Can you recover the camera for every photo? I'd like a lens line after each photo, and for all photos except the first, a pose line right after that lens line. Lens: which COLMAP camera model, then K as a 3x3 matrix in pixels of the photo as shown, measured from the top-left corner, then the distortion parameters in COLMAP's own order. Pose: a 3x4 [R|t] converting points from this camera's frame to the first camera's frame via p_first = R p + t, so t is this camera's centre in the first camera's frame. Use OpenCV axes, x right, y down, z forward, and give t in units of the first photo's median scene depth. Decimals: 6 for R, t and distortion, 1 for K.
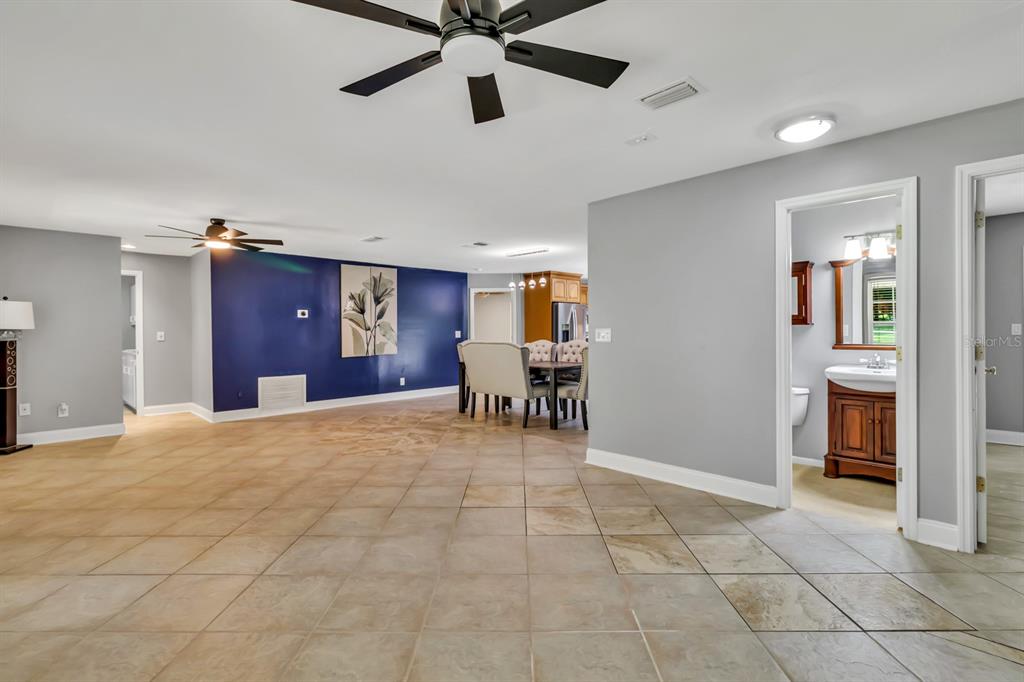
lens RADIAL K [[478.3, 0, 511.8], [0, 478.3, 329.2], [0, 0, 1]] dist [-0.000911, -0.000088]
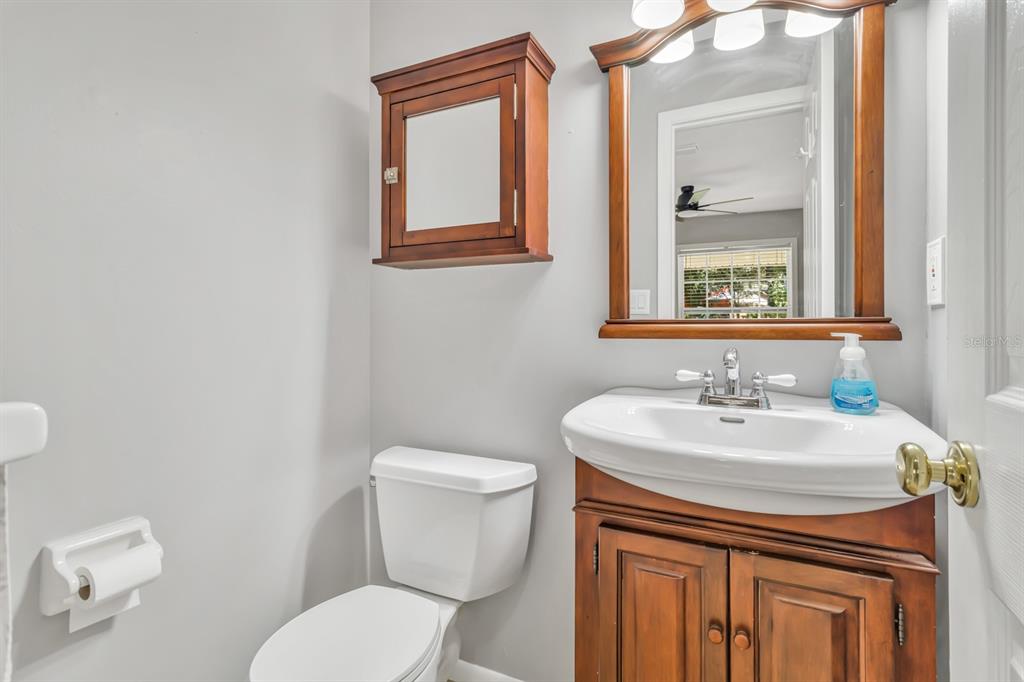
lens RADIAL K [[507.5, 0, 512.3], [0, 507.5, 327.9], [0, 0, 1]] dist [0.001455, 0.000127]
pose [[0.945048, 0.005409, 0.326888, 0.523353], [-0.005477, 0.999985, -0.000713, 0.036850], [-0.326887, -0.001116, 0.945063, 0.728579]]
